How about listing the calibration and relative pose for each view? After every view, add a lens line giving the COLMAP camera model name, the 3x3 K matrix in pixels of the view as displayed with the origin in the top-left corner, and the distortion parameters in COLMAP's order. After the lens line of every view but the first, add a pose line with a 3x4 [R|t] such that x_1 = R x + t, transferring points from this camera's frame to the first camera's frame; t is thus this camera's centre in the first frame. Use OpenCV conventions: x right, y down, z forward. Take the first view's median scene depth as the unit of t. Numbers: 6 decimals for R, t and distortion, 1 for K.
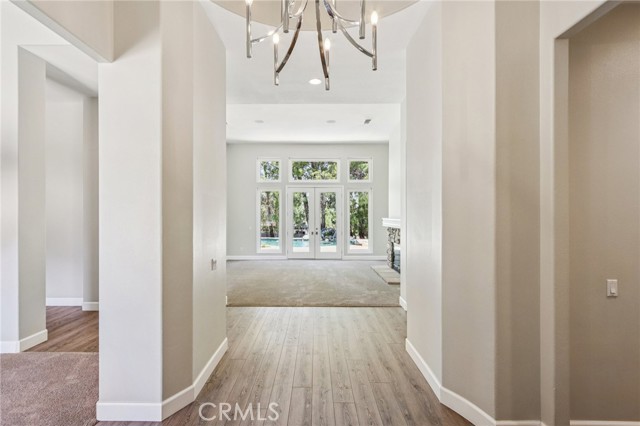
lens RADIAL K [[295.0, 0, 318.7], [0, 295.0, 211.9], [0, 0, 1]] dist [-0.004001, -0.000485]
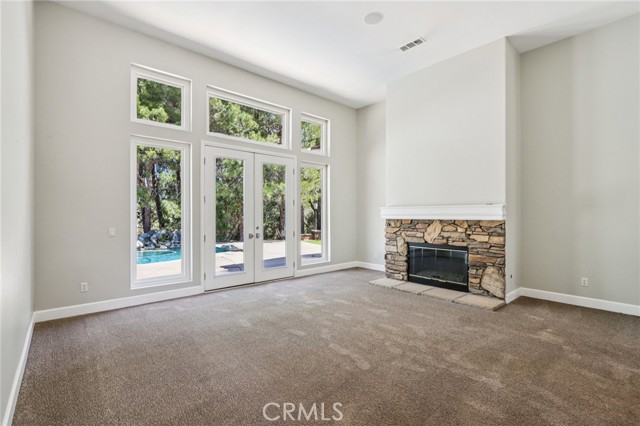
lens RADIAL K [[295.0, 0, 318.7], [0, 295.0, 211.9], [0, 0, 1]] dist [-0.004001, -0.000485]
pose [[0.748145, 0.006635, 0.663502, -0.288454], [-0.005833, 0.999977, -0.003422, 0.028358], [-0.663510, -0.001310, 0.748167, 0.507493]]
